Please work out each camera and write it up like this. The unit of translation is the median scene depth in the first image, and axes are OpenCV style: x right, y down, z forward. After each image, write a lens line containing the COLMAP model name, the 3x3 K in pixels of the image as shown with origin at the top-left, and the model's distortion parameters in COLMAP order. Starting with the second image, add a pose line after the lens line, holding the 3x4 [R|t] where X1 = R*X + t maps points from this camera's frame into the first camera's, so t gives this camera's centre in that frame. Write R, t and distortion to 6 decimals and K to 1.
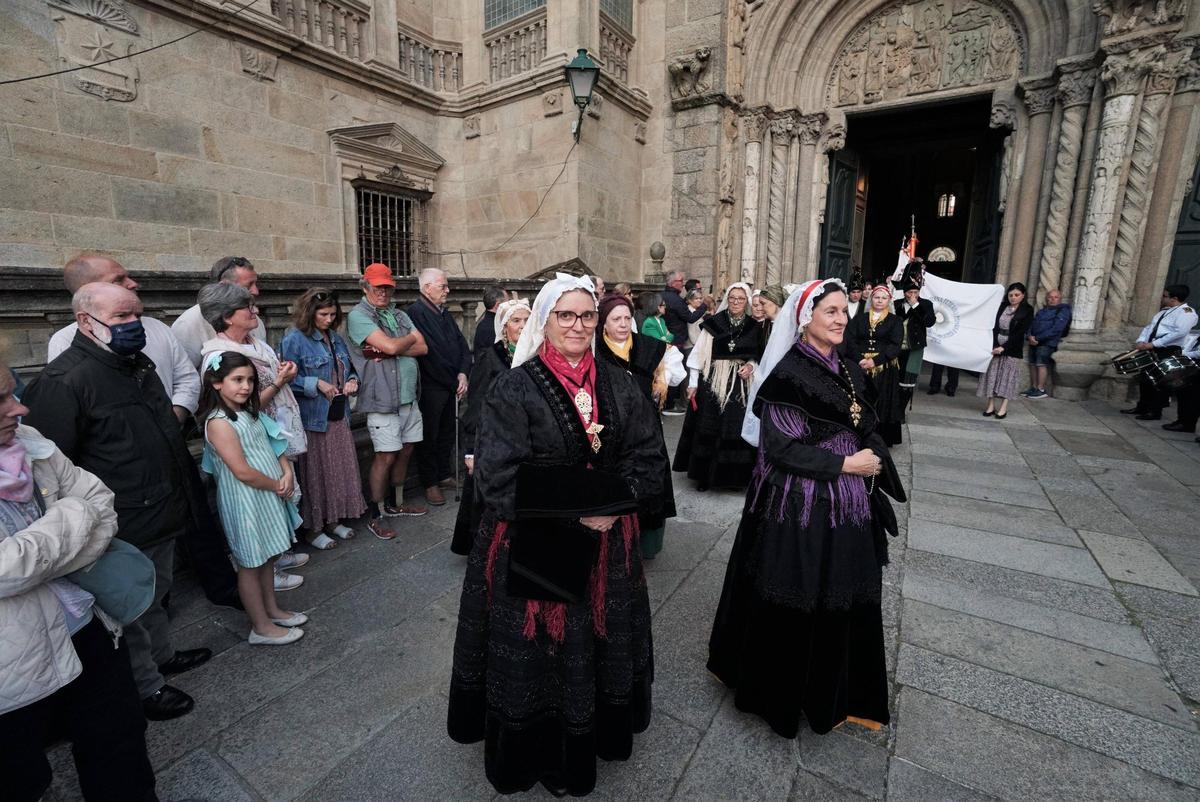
lens RADIAL K [[538.1, 0, 586.8], [0, 538.1, 393.8], [0, 0, 1]] dist [-0.041675, 0.016024]
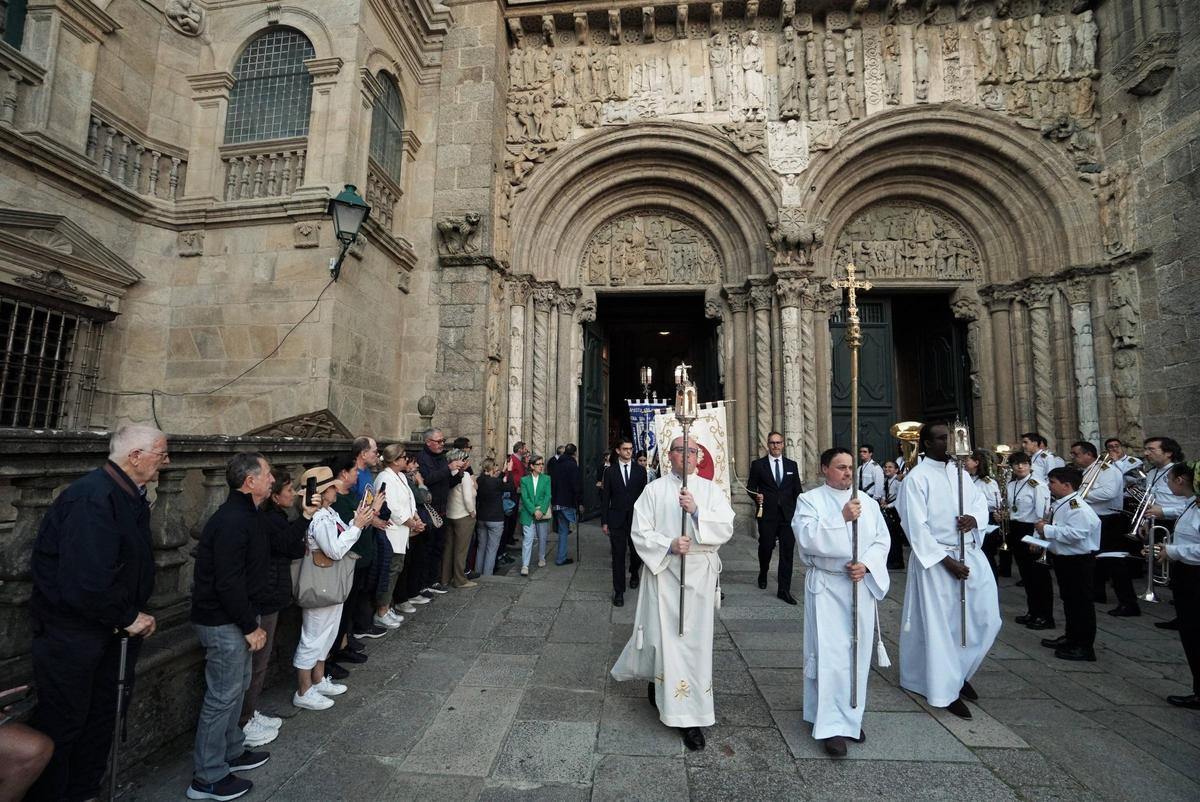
lens RADIAL K [[540.3, 0, 599.2], [0, 540.3, 393.6], [0, 0, 1]] dist [-0.048556, 0.015968]
pose [[0.877489, 0.054183, 0.476526, -0.042648], [0.080748, 0.962723, -0.258157, -0.031395], [-0.472750, 0.265008, 0.840403, 0.107881]]
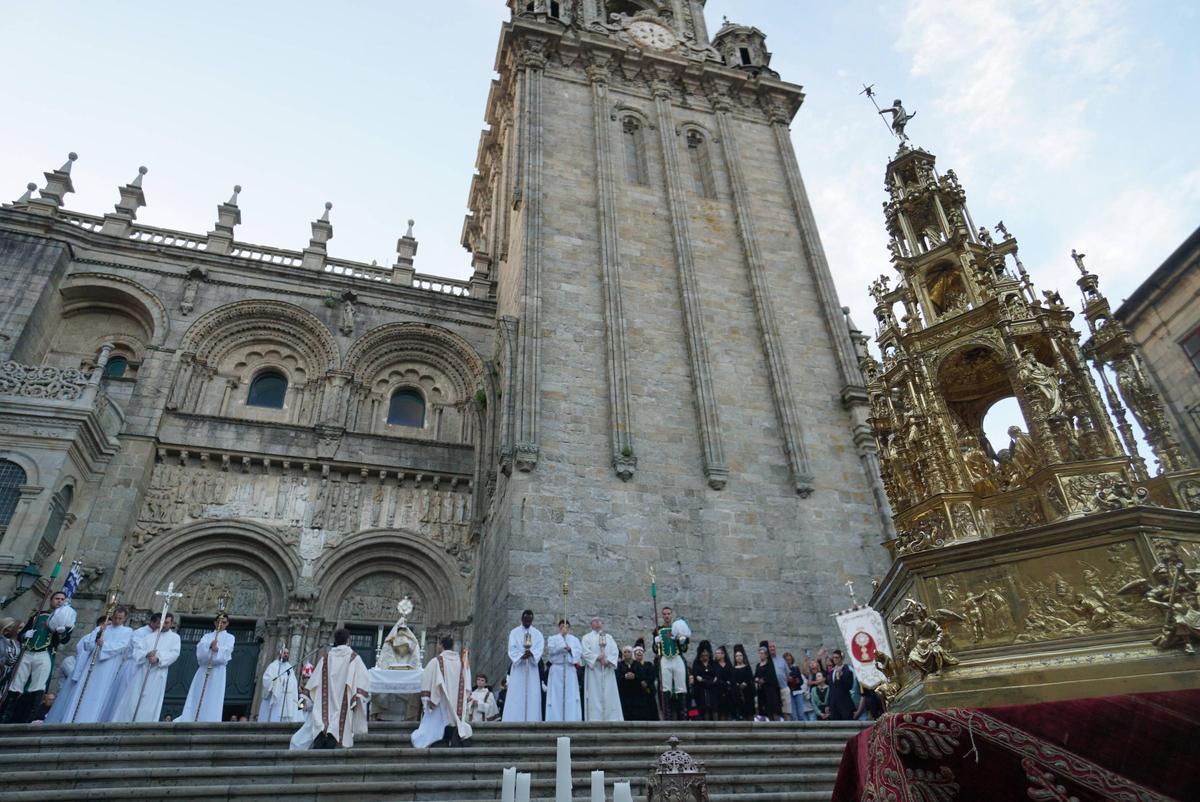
lens RADIAL K [[743.2, 0, 601.1], [0, 743.2, 396.1], [0, 0, 1]] dist [0.007828, 0.006619]
pose [[0.625023, 0.383209, 0.680072, -0.653970], [0.166776, 0.785539, -0.595914, 0.653993], [-0.762583, 0.485880, 0.427070, -1.608578]]
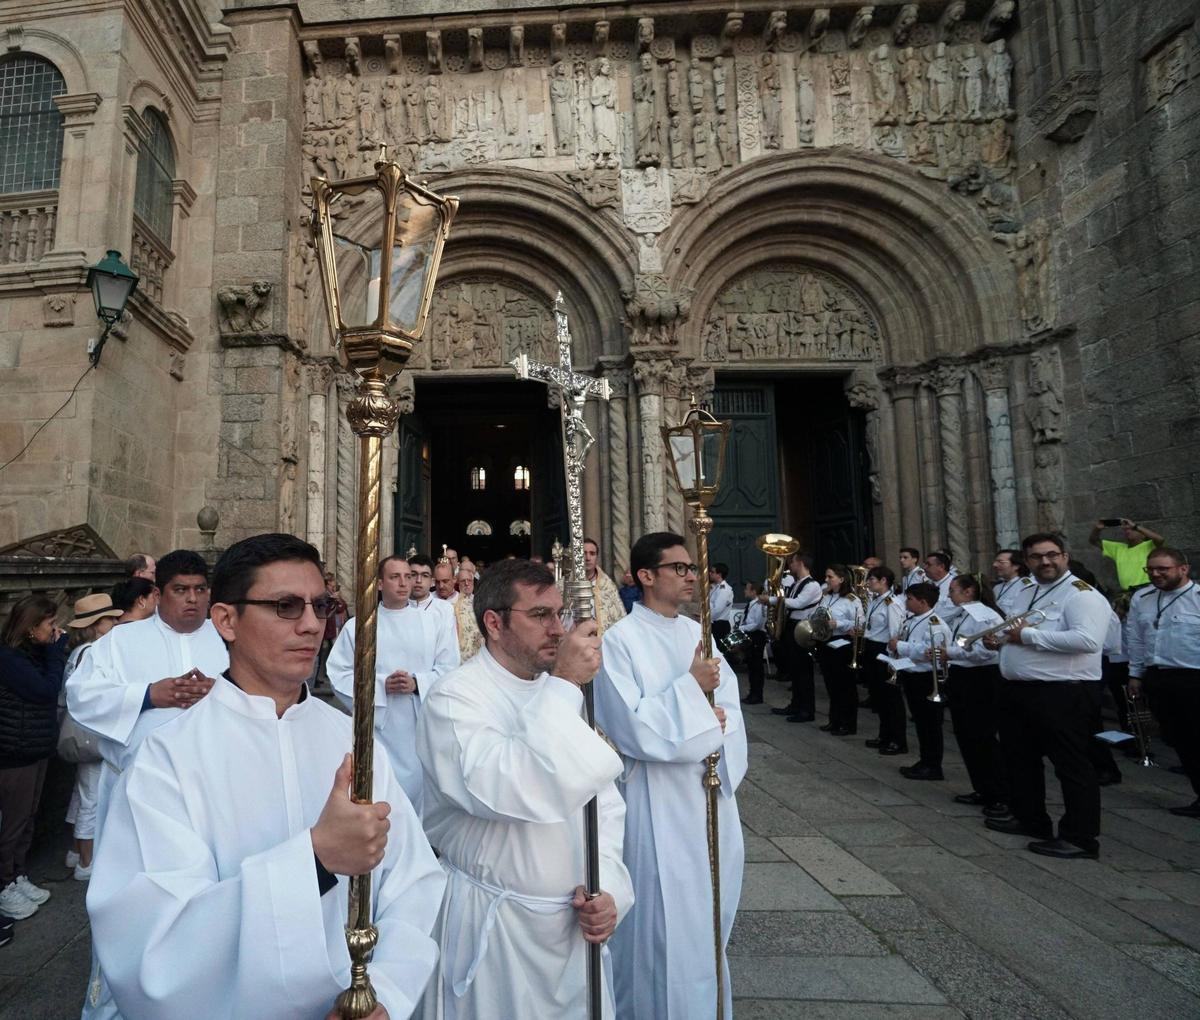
lens RADIAL K [[686.3, 0, 434.3], [0, 686.3, 501.3], [0, 0, 1]] dist [-0.047108, 0.012864]
pose [[0.866921, 0.047163, 0.496210, -0.062358], [0.094326, 0.962003, -0.256230, -0.021802], [-0.489440, 0.268936, 0.829531, 0.072159]]
